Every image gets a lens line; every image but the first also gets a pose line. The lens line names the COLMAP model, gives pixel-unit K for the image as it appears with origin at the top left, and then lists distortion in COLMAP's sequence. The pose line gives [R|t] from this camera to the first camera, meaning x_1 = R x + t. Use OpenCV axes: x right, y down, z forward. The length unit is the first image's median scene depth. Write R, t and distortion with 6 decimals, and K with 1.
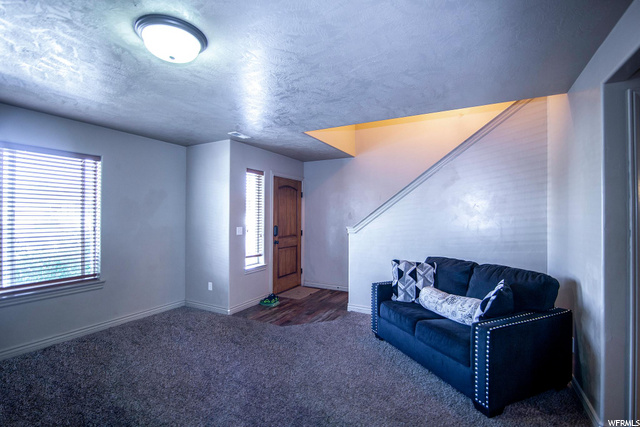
lens RADIAL K [[295.7, 0, 323.2], [0, 295.7, 215.1], [0, 0, 1]] dist [-0.005406, -0.000068]
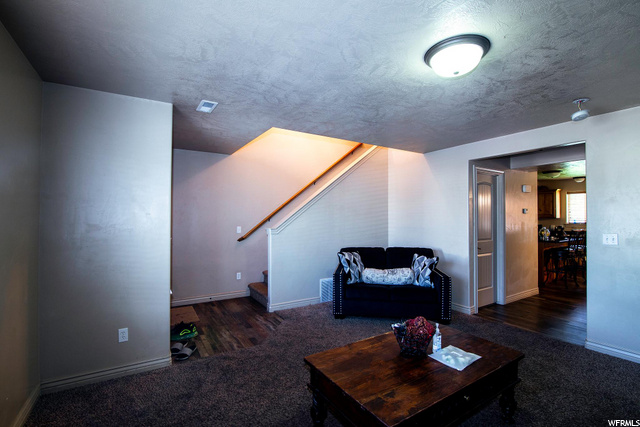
lens RADIAL K [[295.7, 0, 317.5], [0, 295.7, 215.2], [0, 0, 1]] dist [-0.005406, -0.000068]
pose [[0.500869, 0.008017, 0.865486, -0.769613], [-0.005229, 0.999967, -0.006237, 0.001166], [-0.865507, -0.001402, 0.500894, 0.396558]]
